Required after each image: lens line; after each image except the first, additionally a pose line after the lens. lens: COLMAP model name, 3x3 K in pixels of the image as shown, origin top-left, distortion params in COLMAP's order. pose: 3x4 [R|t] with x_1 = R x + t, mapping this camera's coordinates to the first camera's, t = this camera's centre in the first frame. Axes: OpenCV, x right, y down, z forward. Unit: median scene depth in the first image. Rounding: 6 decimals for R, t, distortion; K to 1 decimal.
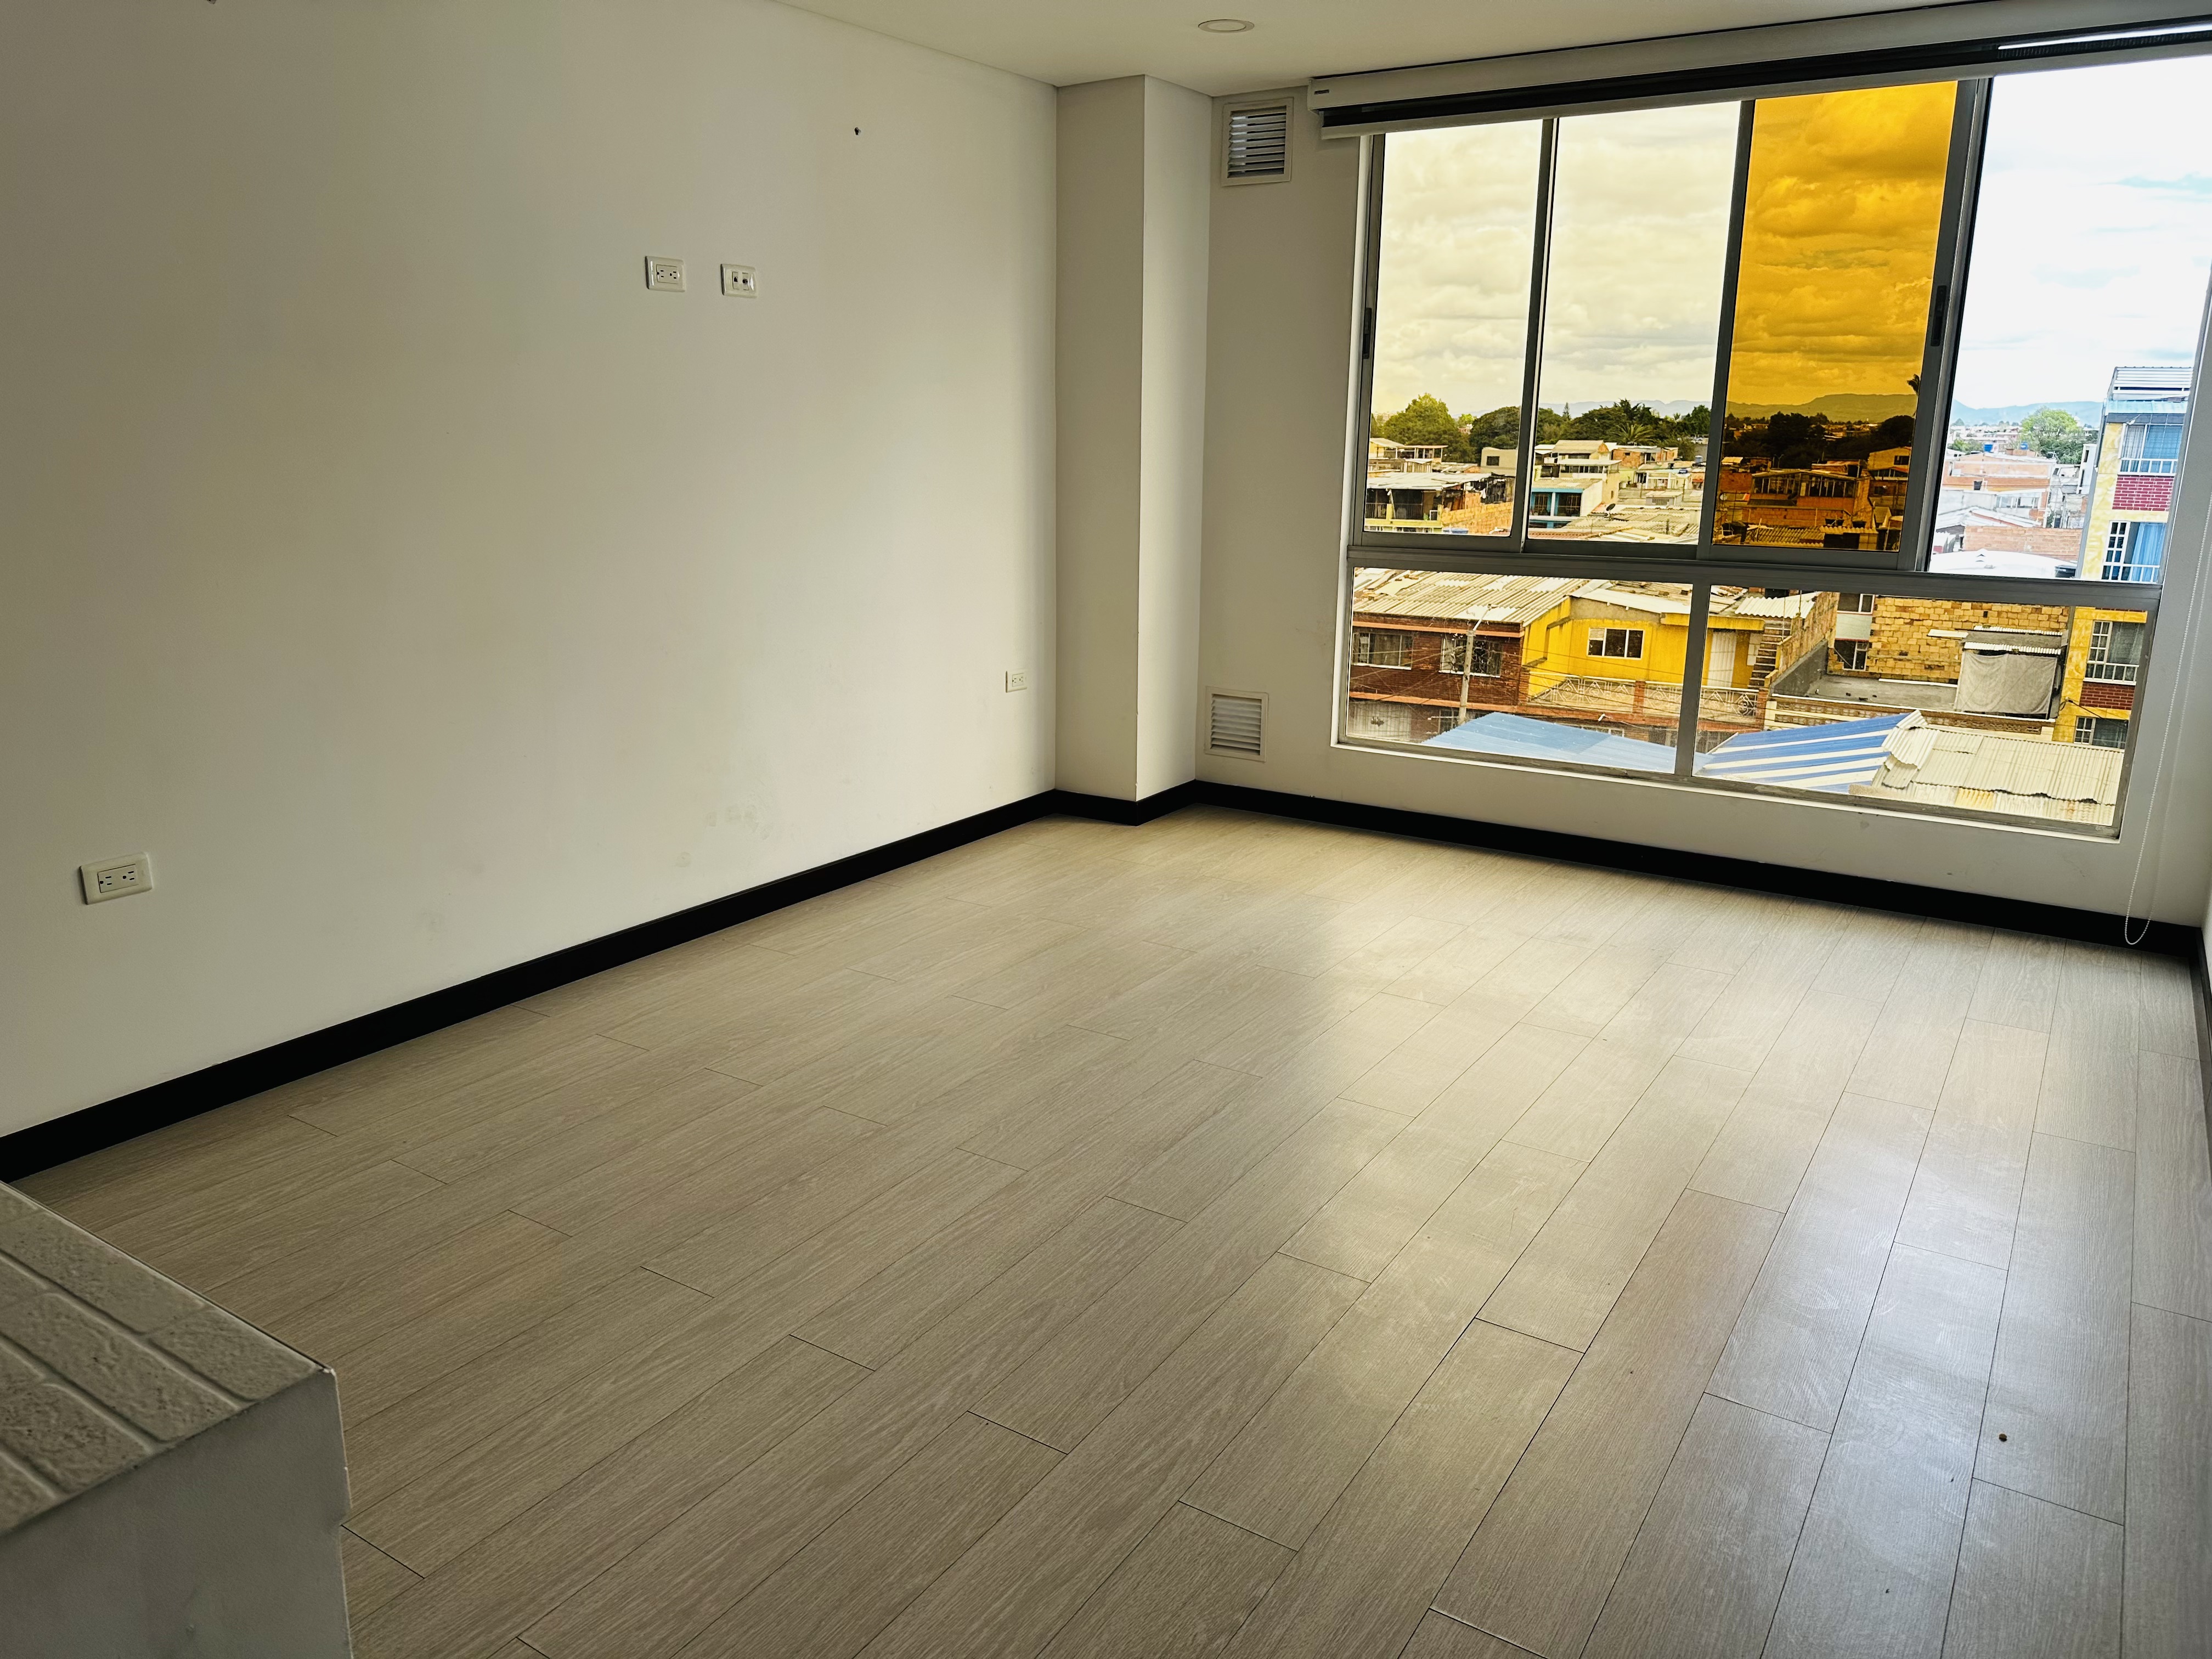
lens RADIAL K [[1558.8, 0, 1090.1], [0, 1558.8, 842.4], [0, 0, 1]] dist [0.082327, -0.113506]
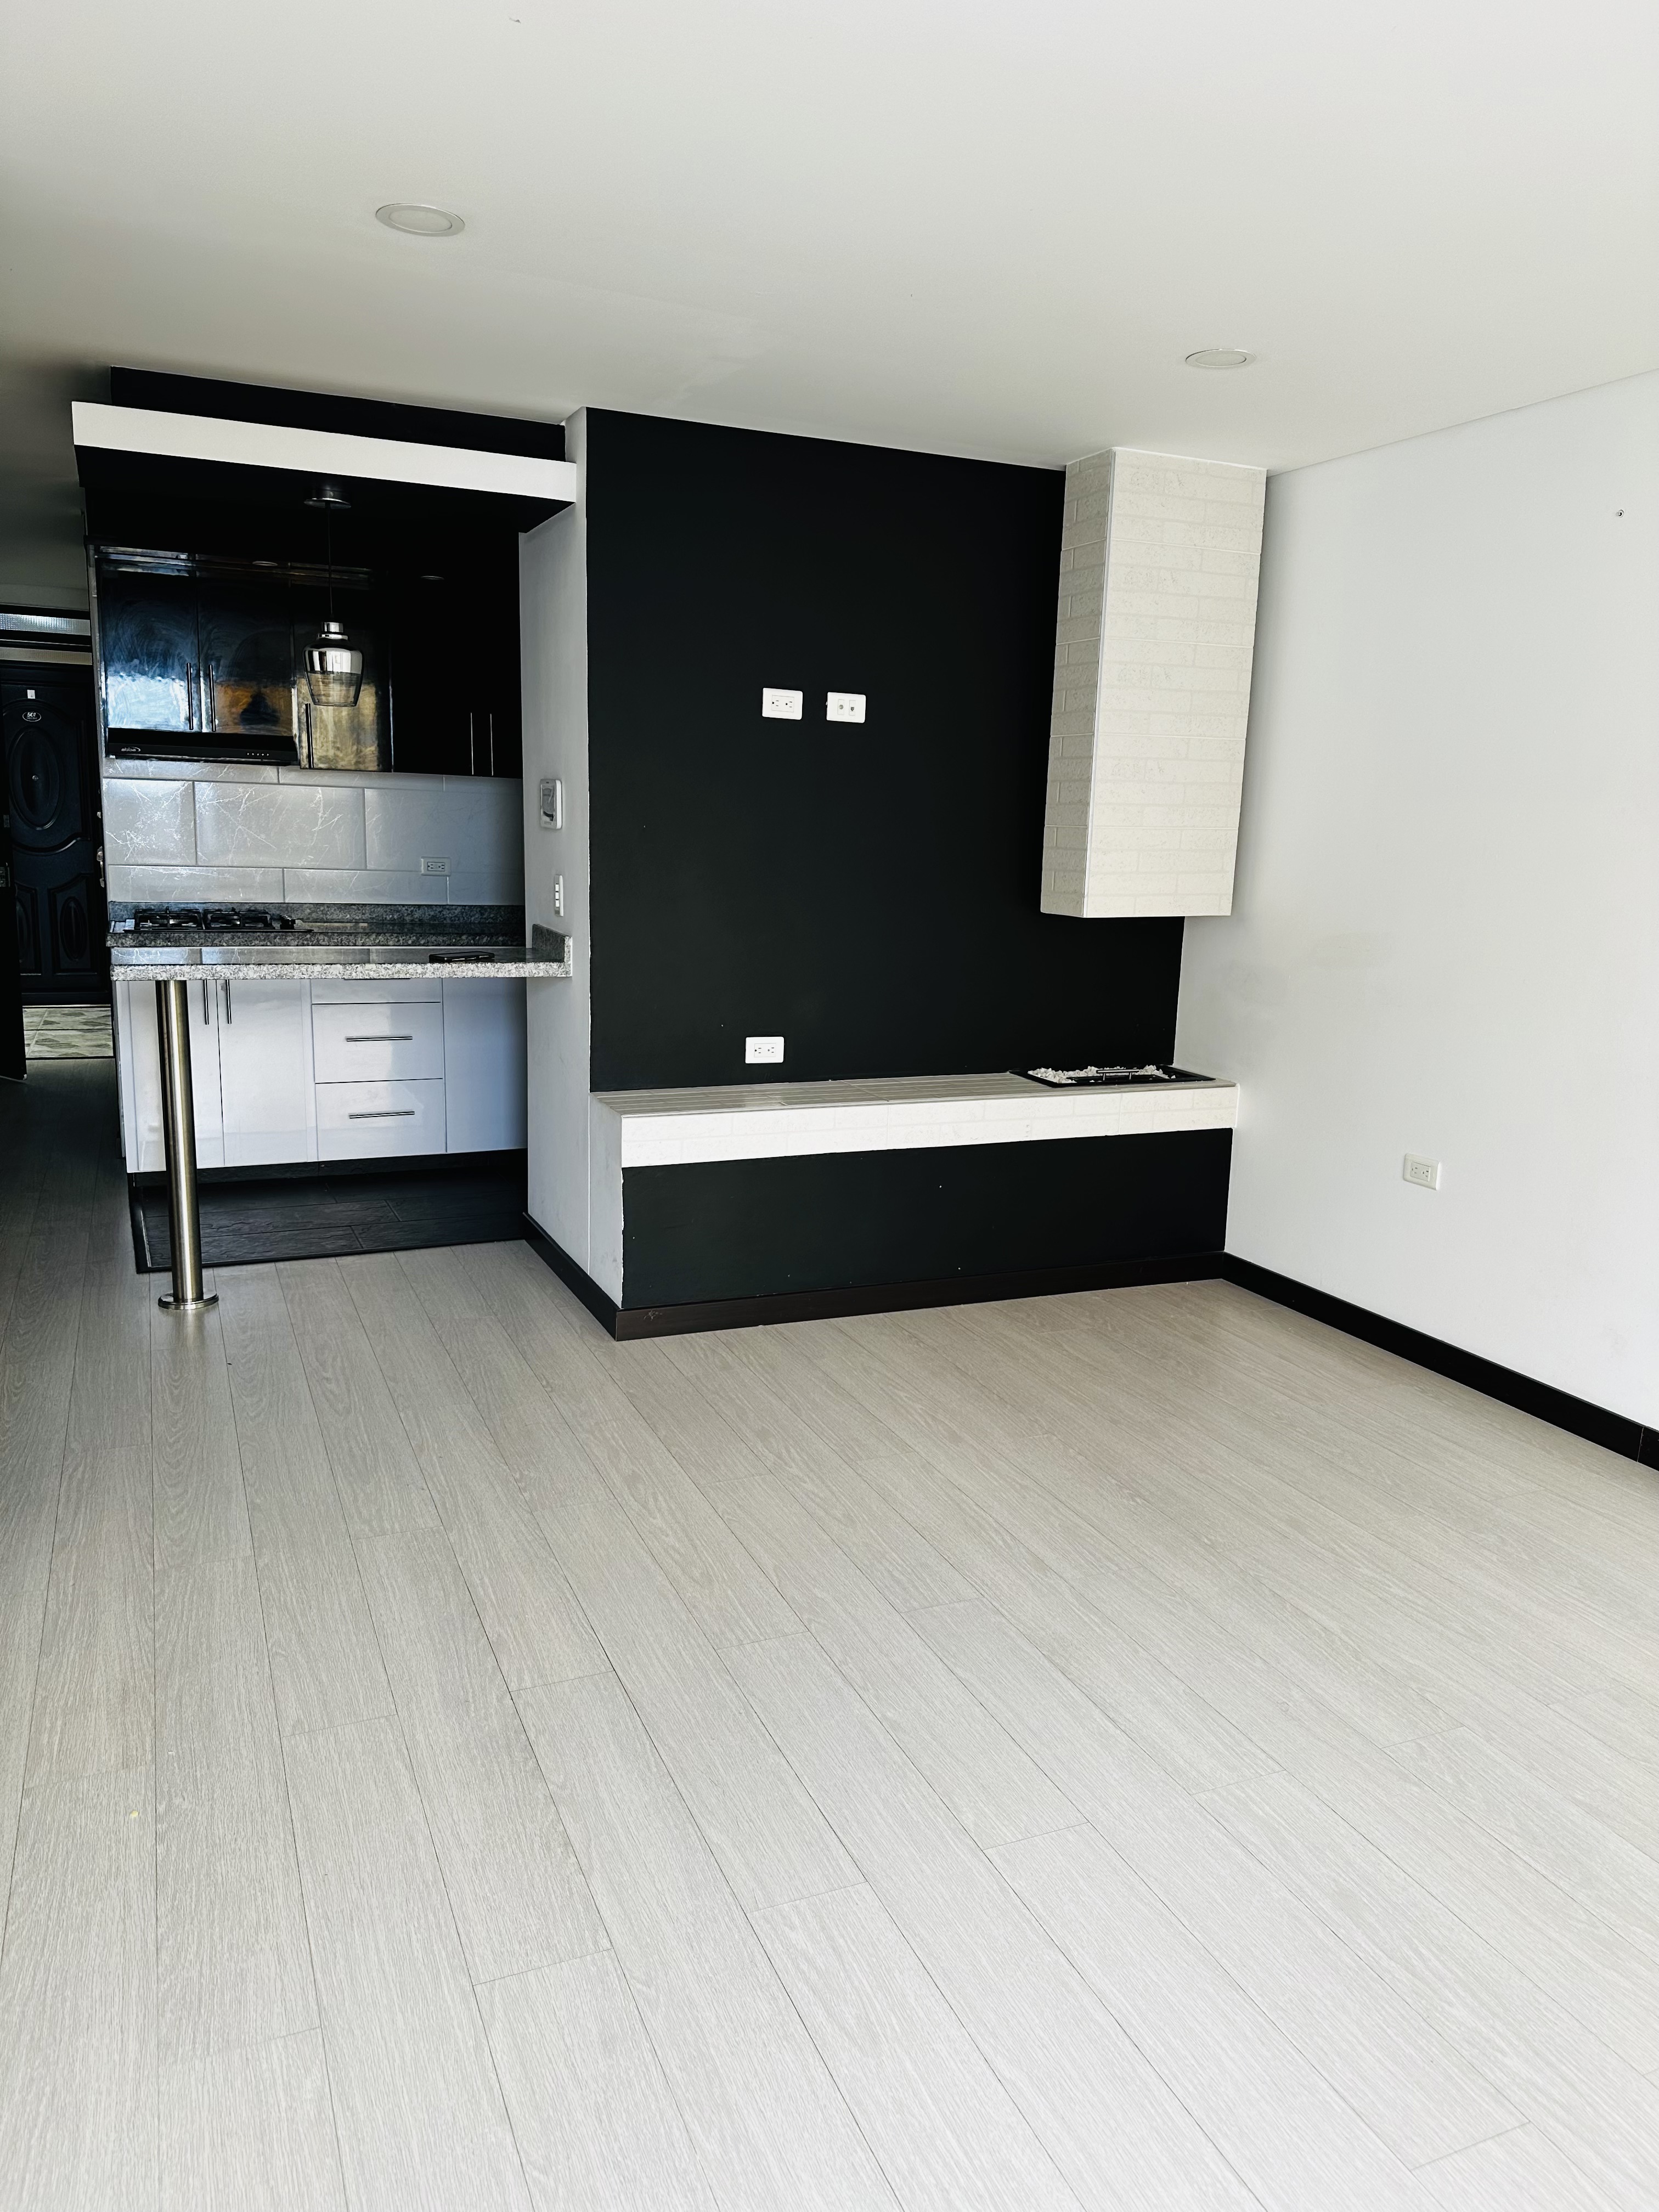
lens RADIAL K [[1535.8, 0, 838.6], [0, 1535.8, 1106.6], [0, 0, 1]] dist [0.038636, -0.033838]
pose [[-0.550943, 0.132412, -0.823971, 0.751892], [-0.248738, 0.916403, 0.313583, -0.314746], [0.796612, 0.377719, -0.471950, 1.143494]]
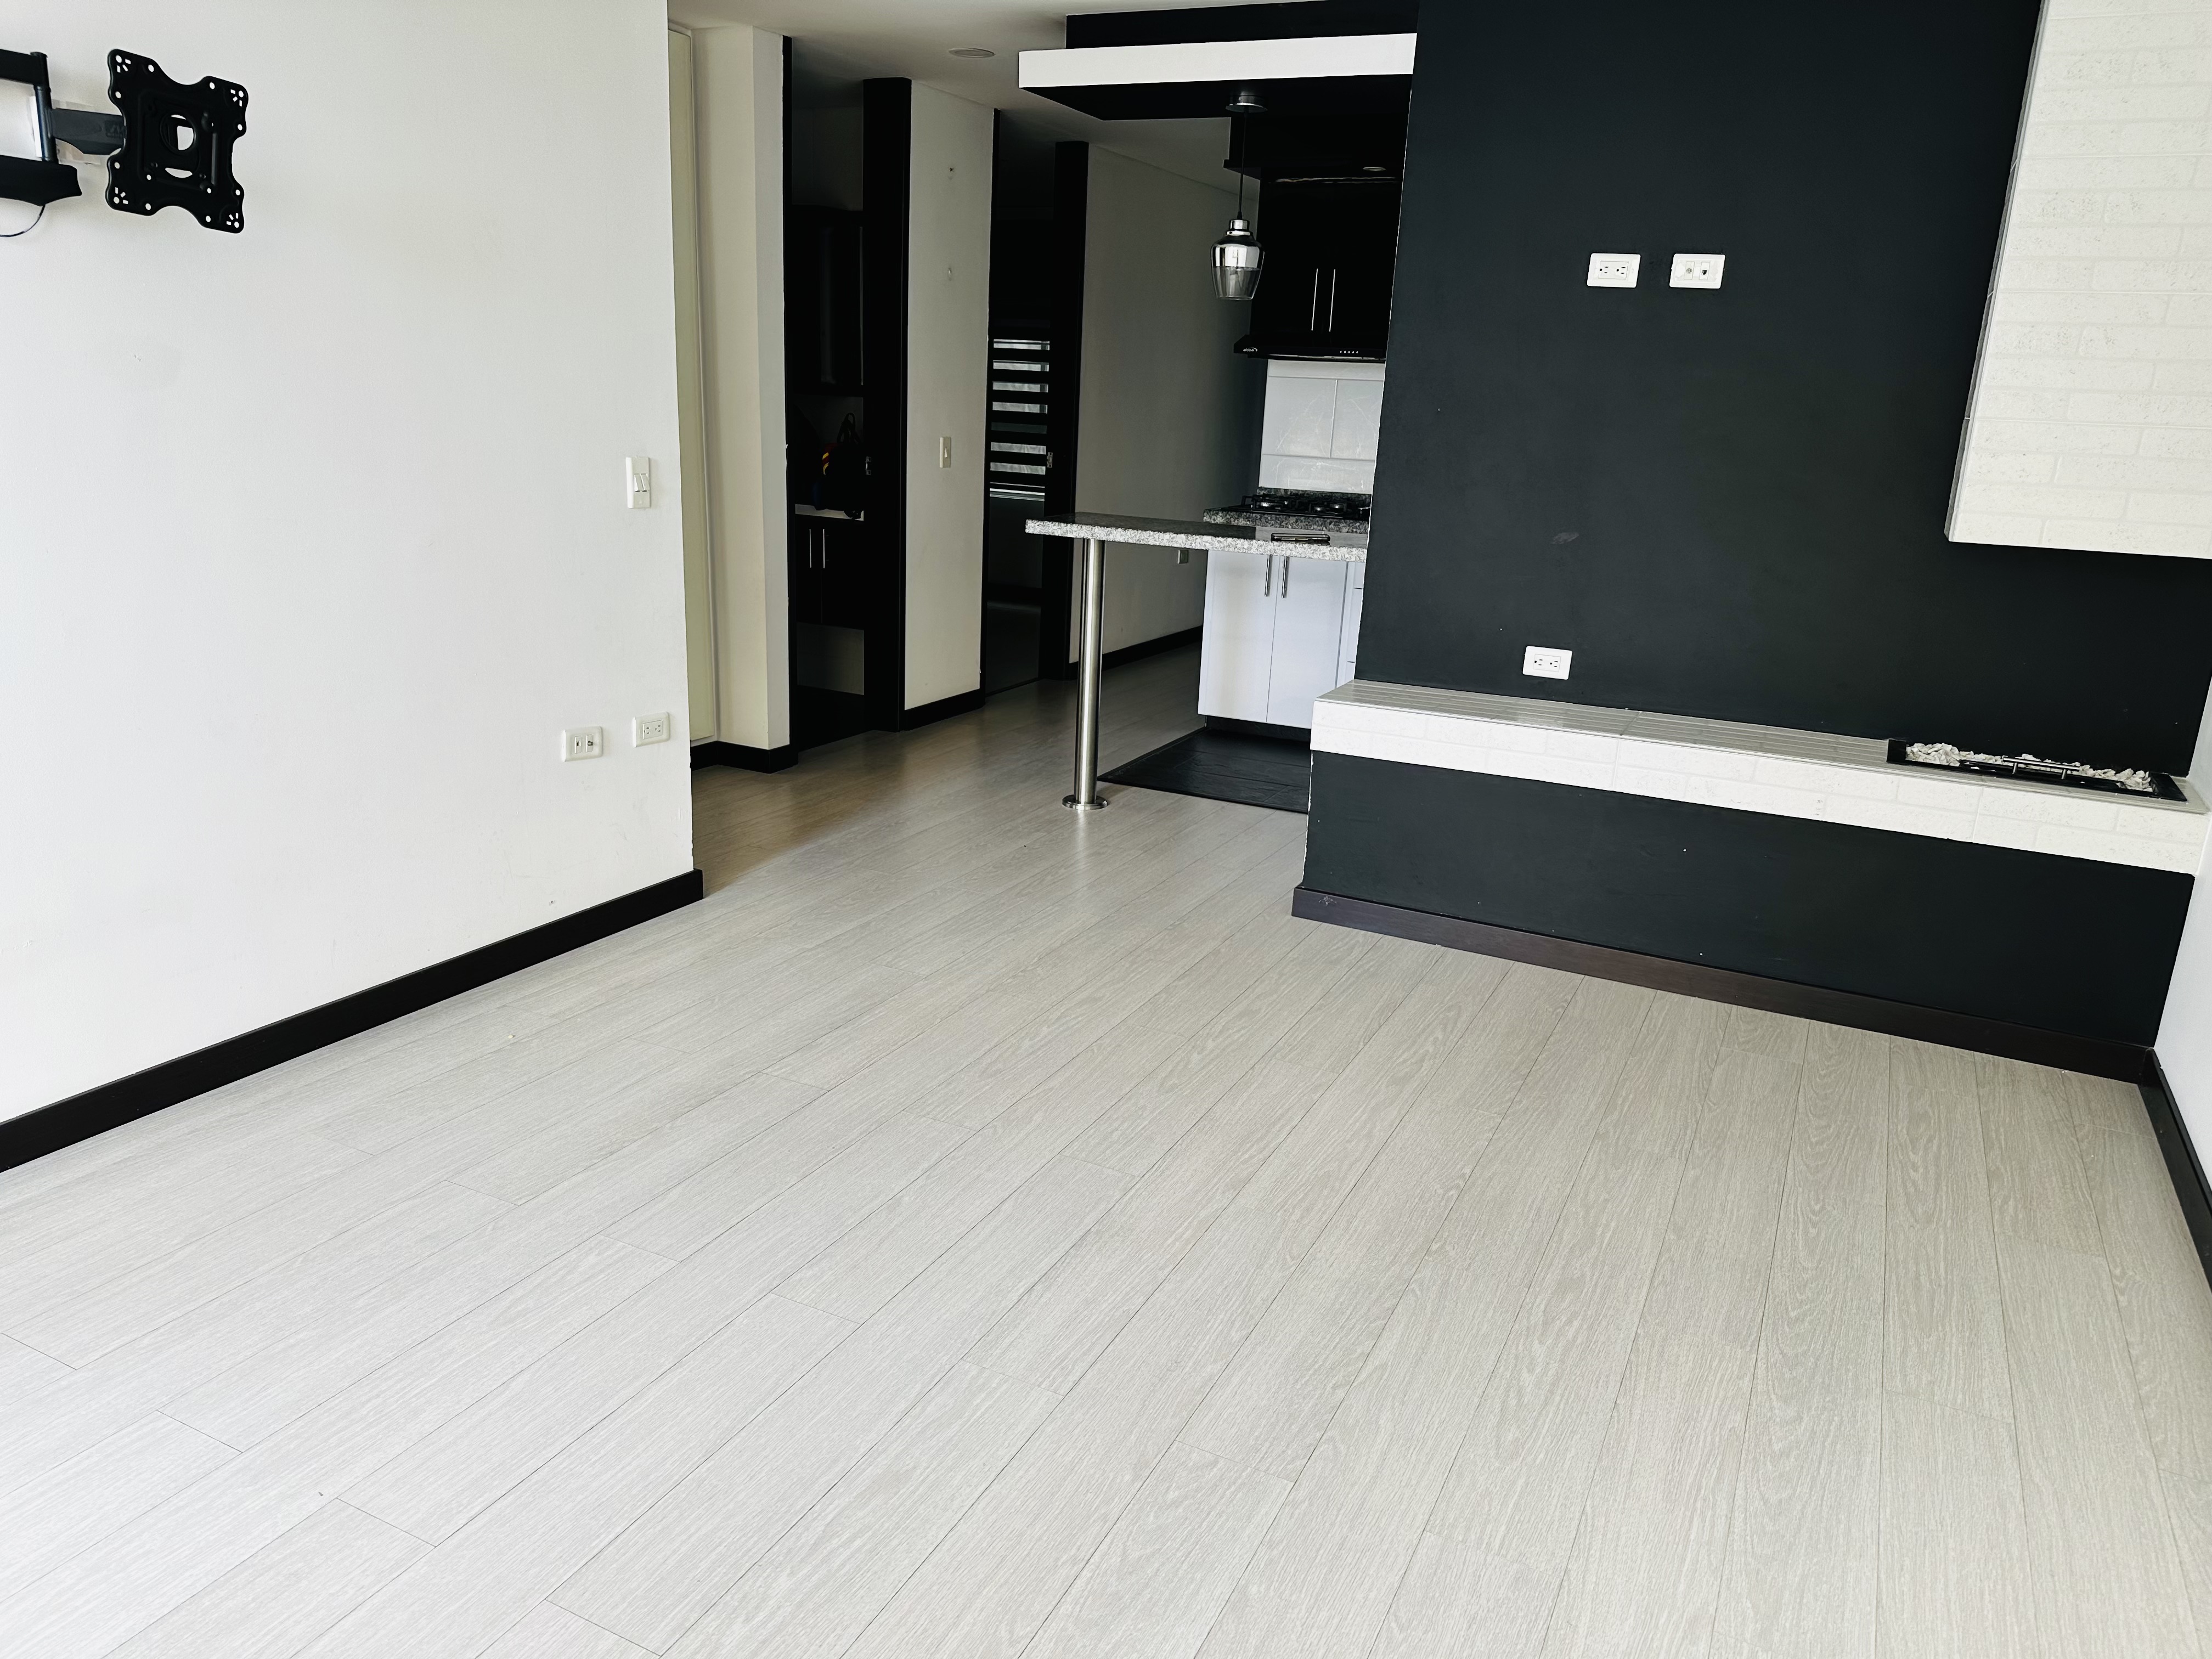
lens RADIAL K [[1535.8, 0, 1117.1], [0, 1535.8, 831.3], [0, 0, 1]] dist [0.038636, -0.033838]
pose [[-0.990854, -0.015598, -0.134037, 0.142936], [-0.082549, 0.855818, 0.510648, -0.412161], [0.106746, 0.517042, -0.849278, 1.536930]]
